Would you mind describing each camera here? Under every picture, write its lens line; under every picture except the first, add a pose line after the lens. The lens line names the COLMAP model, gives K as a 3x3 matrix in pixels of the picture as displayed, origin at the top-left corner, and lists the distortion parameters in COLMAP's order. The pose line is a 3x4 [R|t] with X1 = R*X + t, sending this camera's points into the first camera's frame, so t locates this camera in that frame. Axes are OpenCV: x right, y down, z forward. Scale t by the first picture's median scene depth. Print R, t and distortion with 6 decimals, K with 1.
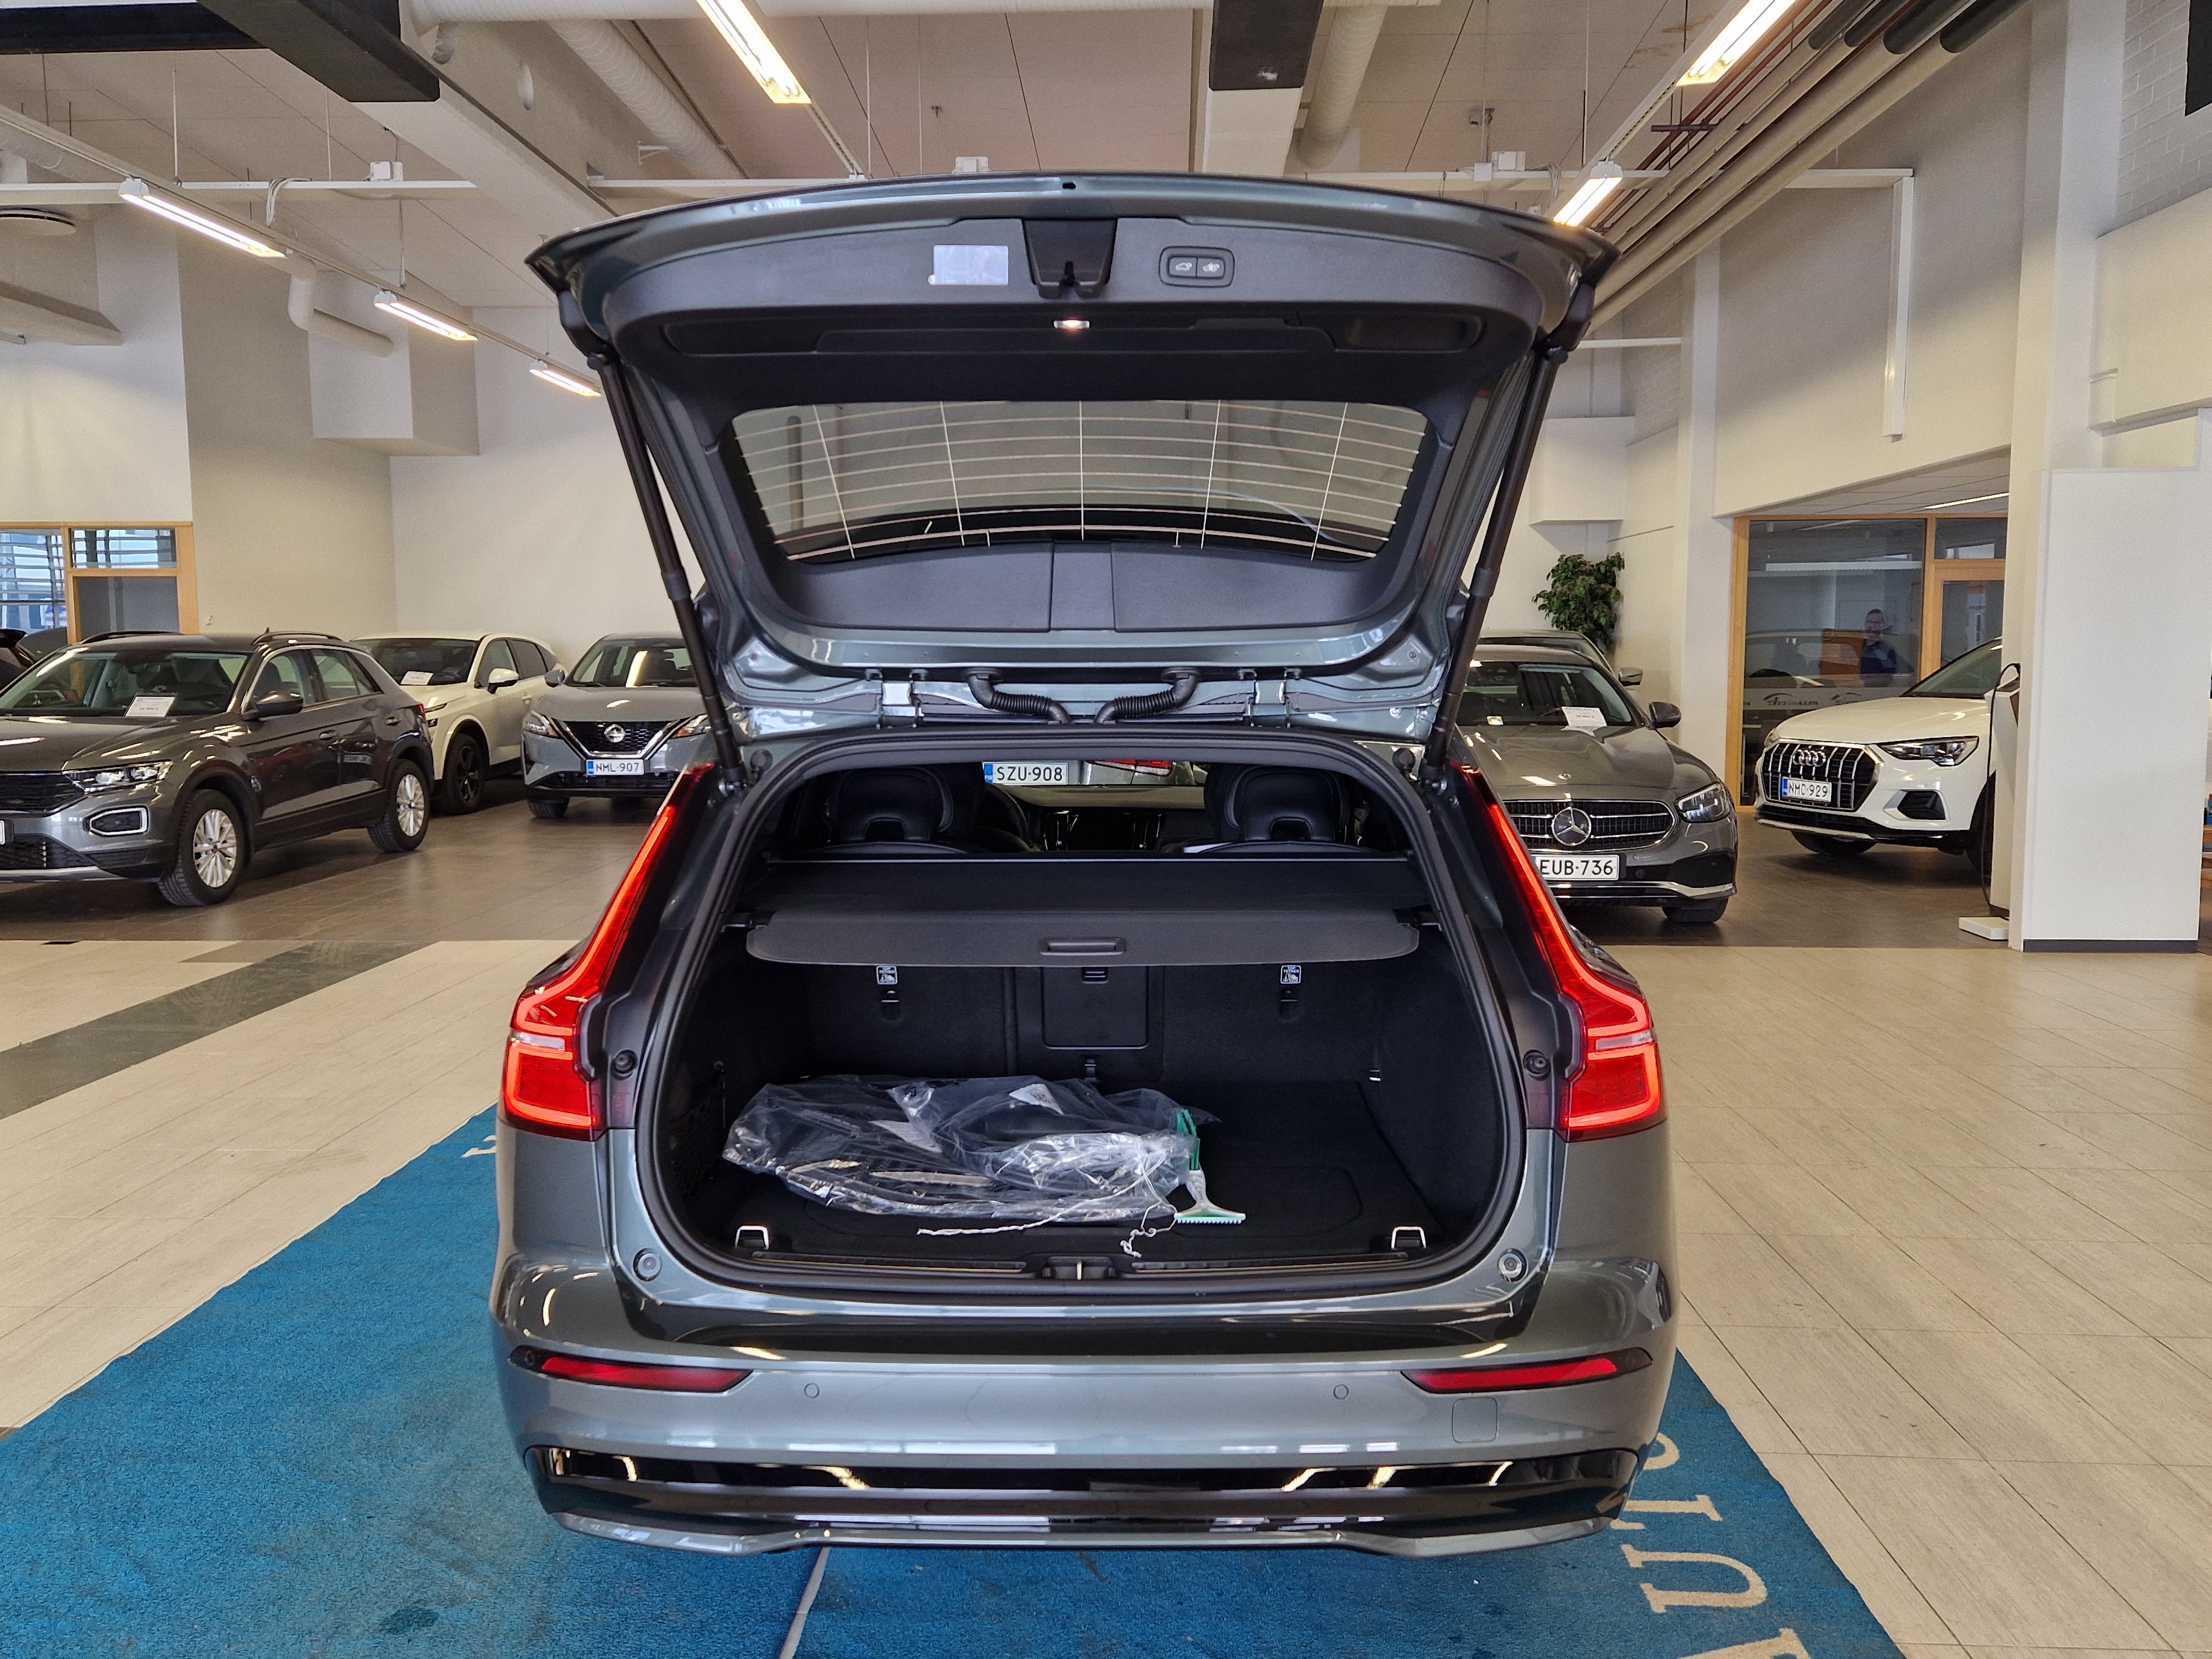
lens RADIAL K [[1773.0, 0, 1107.8], [0, 1773.0, 788.8], [0, 0, 1]] dist [0.039946, -0.001626]
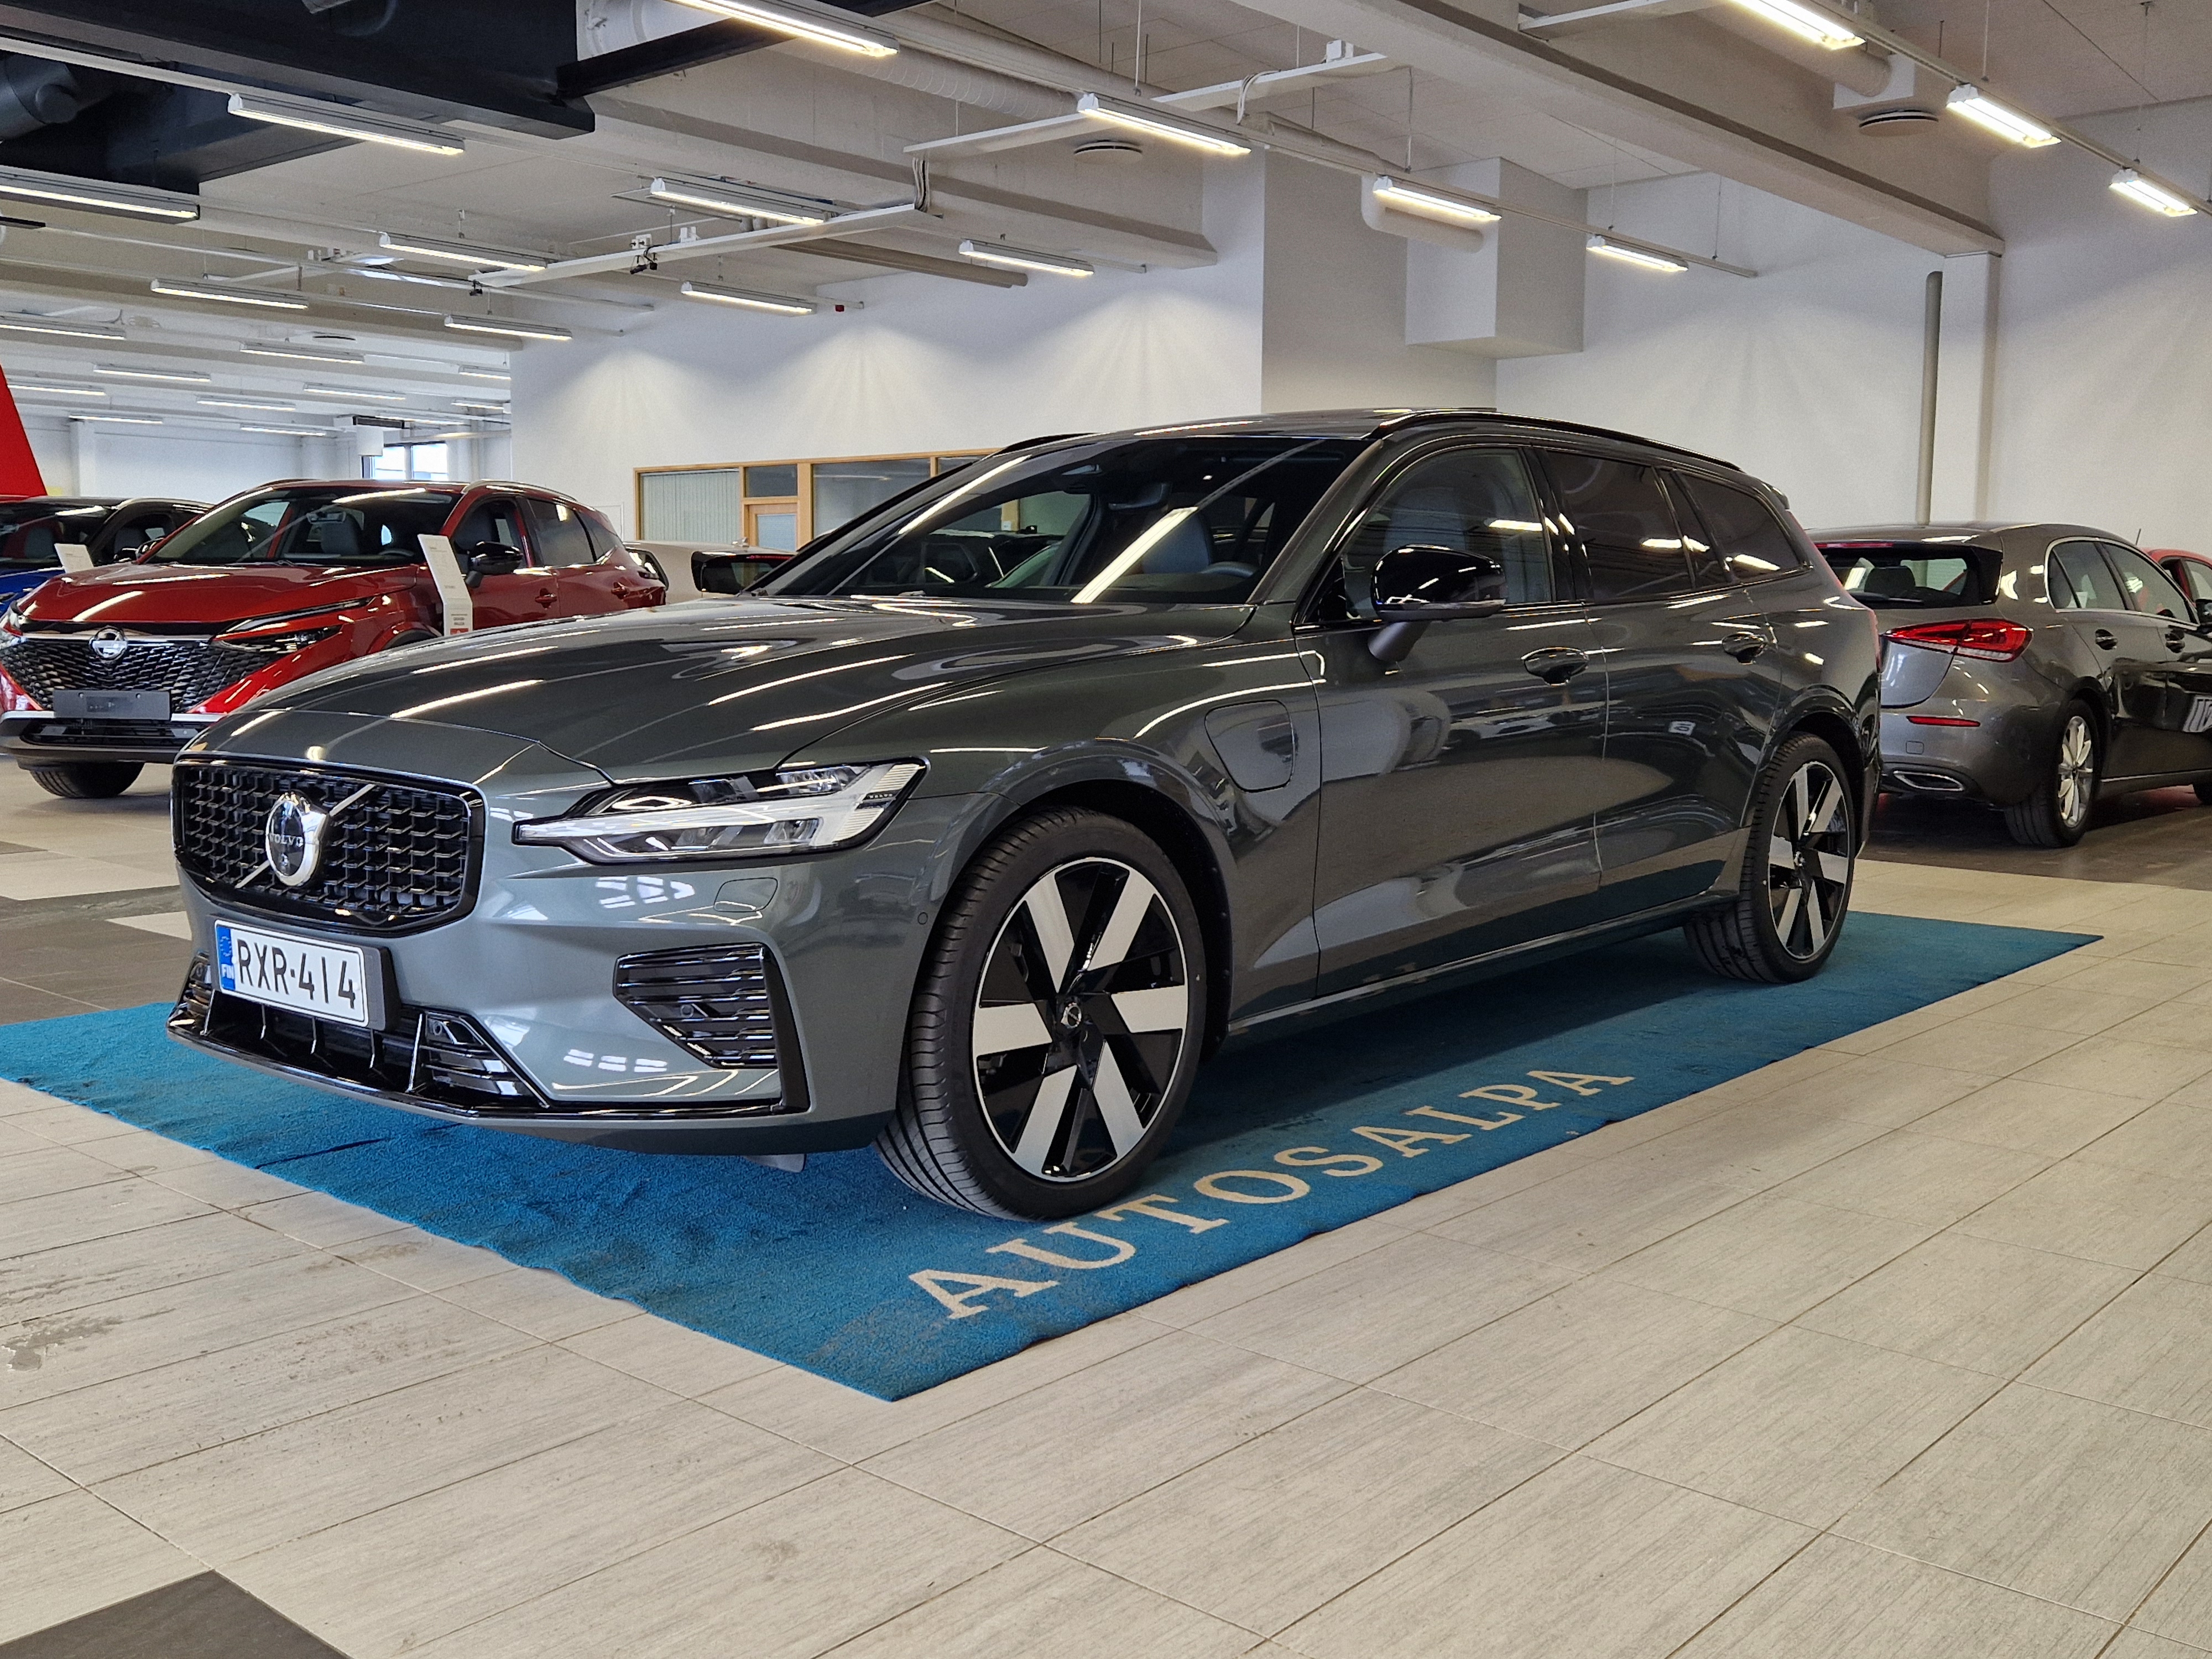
lens RADIAL K [[2076.7, 0, 1131.1], [0, 2076.7, 778.1], [0, 0, 1]] dist [0.112765, -0.160557]
pose [[0.784206, 0.061805, -0.617415, 0.331259], [-0.060847, 0.997891, 0.022607, 0.048702], [0.617511, 0.019839, 0.786312, 0.034973]]
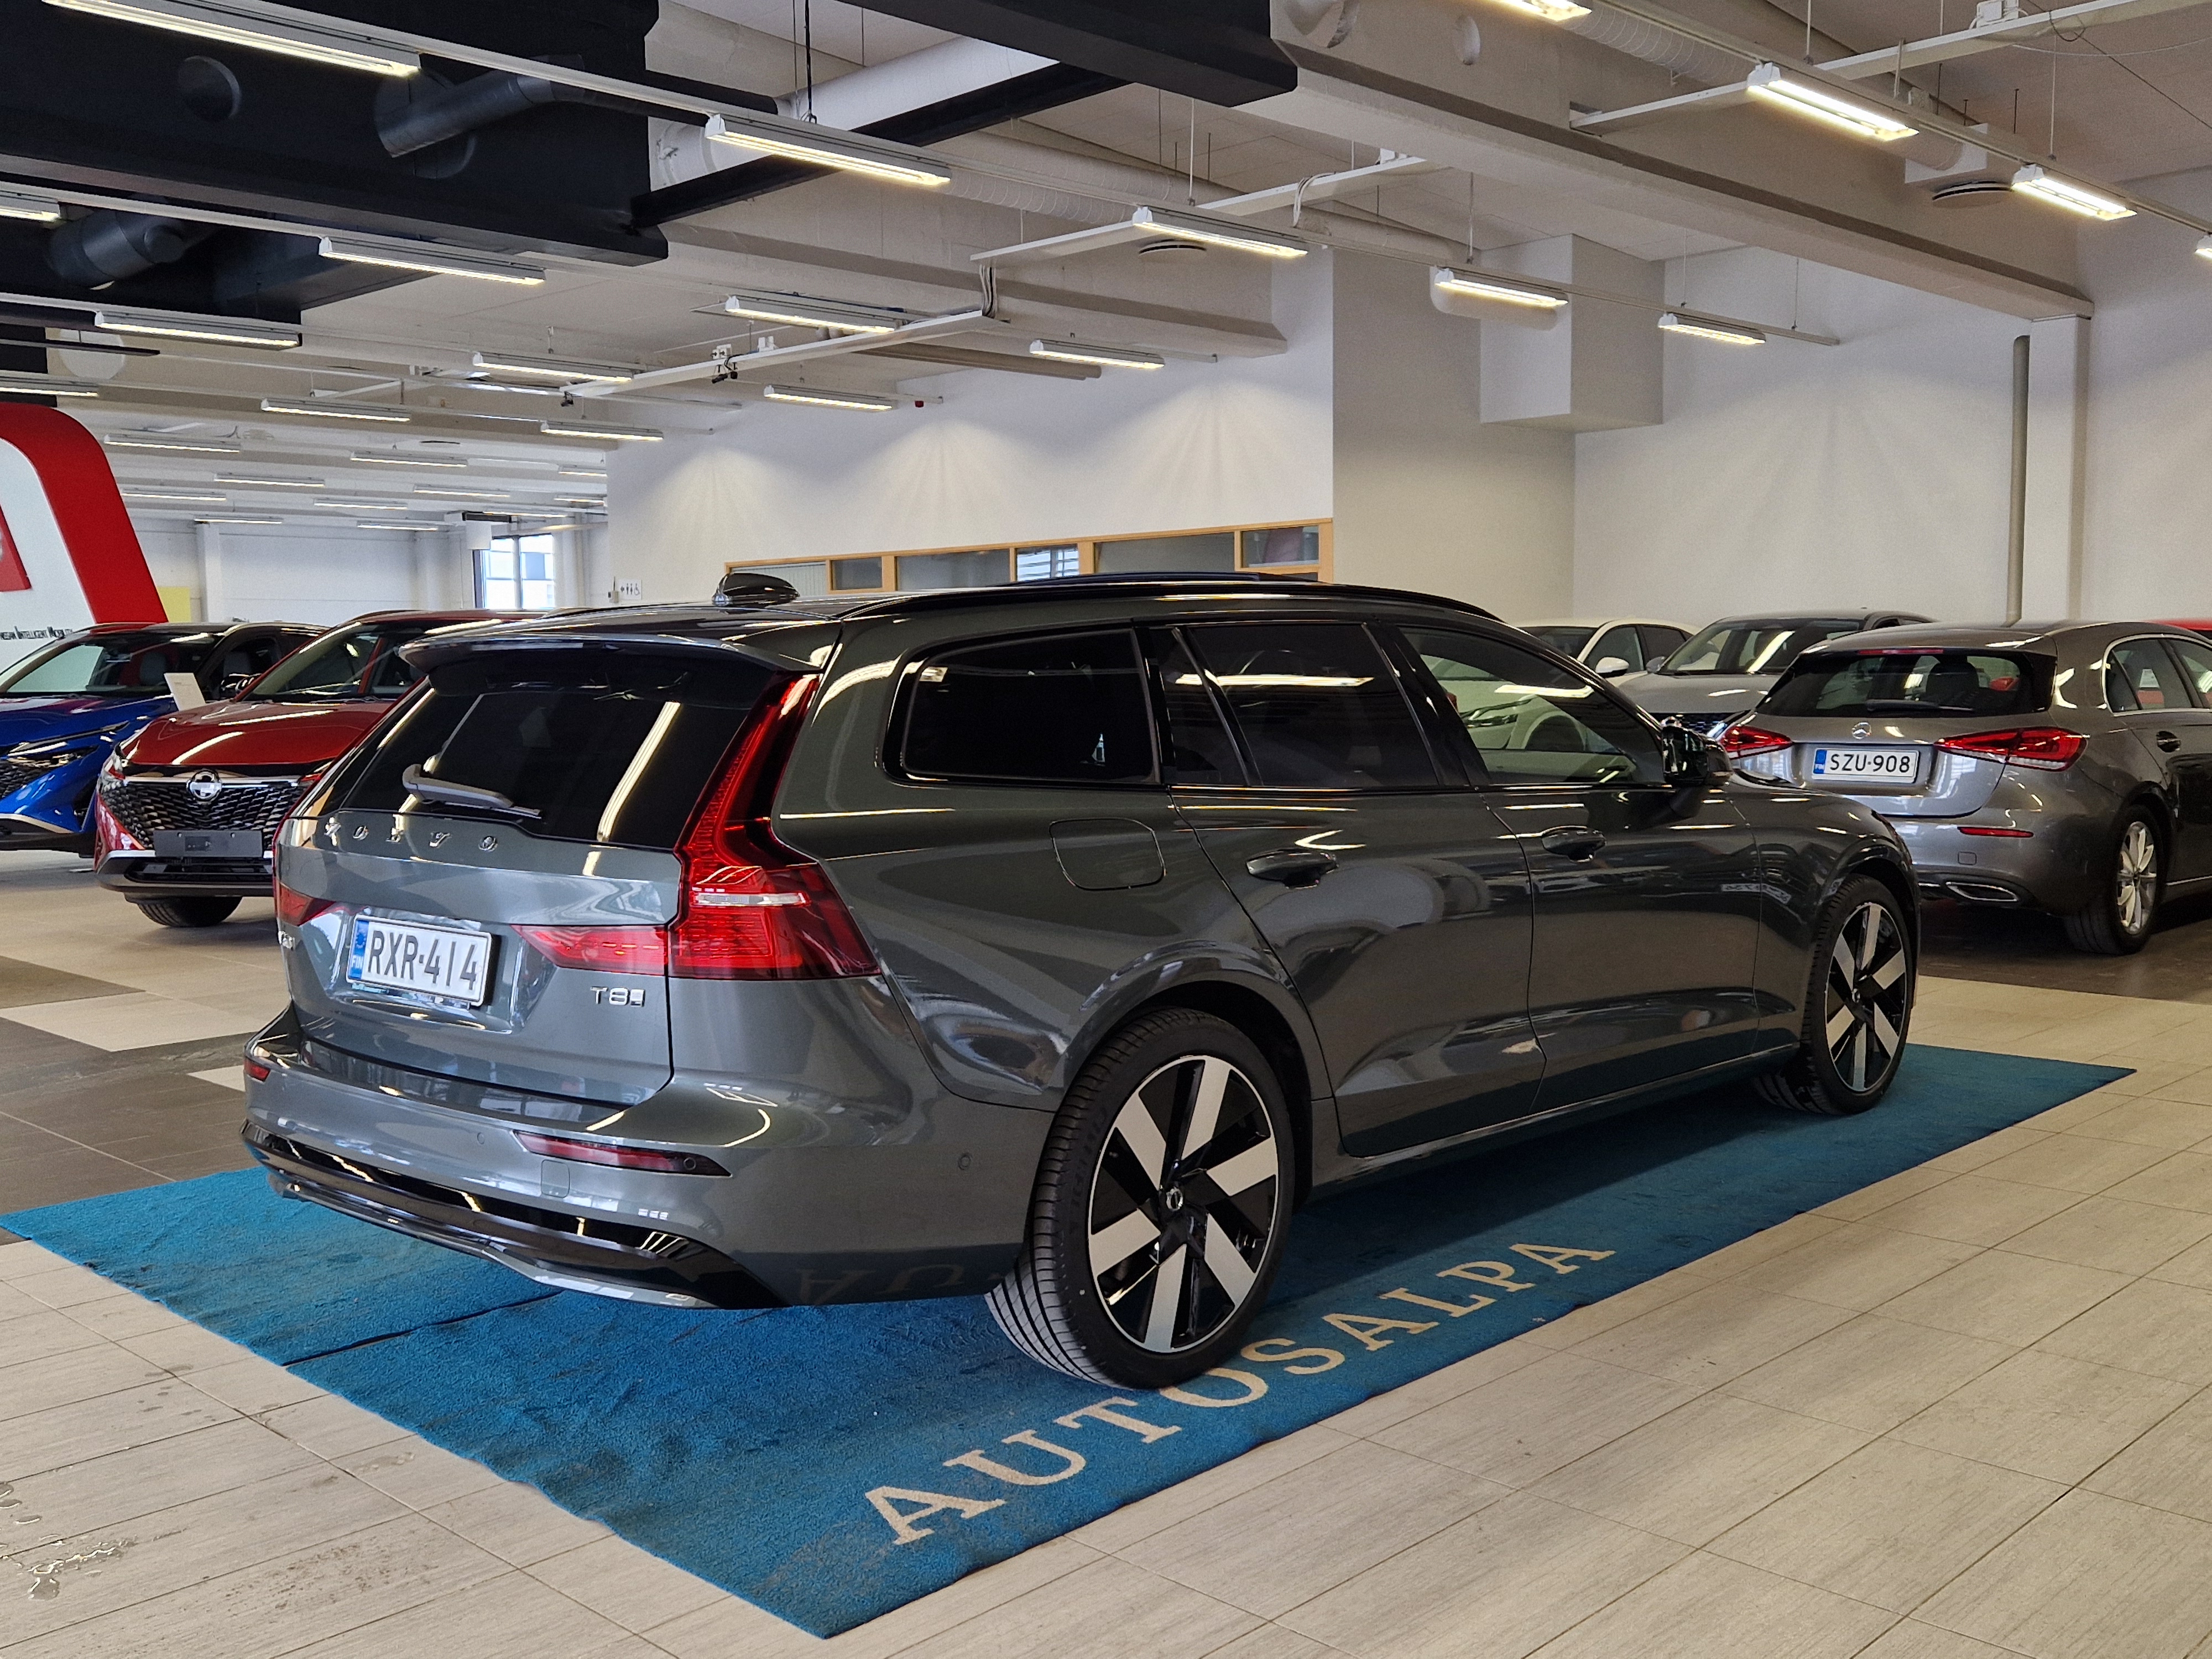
lens RADIAL K [[2079.9, 0, 1106.0], [0, 2079.9, 829.5], [0, 0, 1]] dist [0.094500, -0.107176]
pose [[0.744335, 0.045835, -0.666232, 0.364385], [-0.041362, 0.998891, 0.022511, 0.015018], [0.666525, 0.010801, 0.745405, 0.039644]]
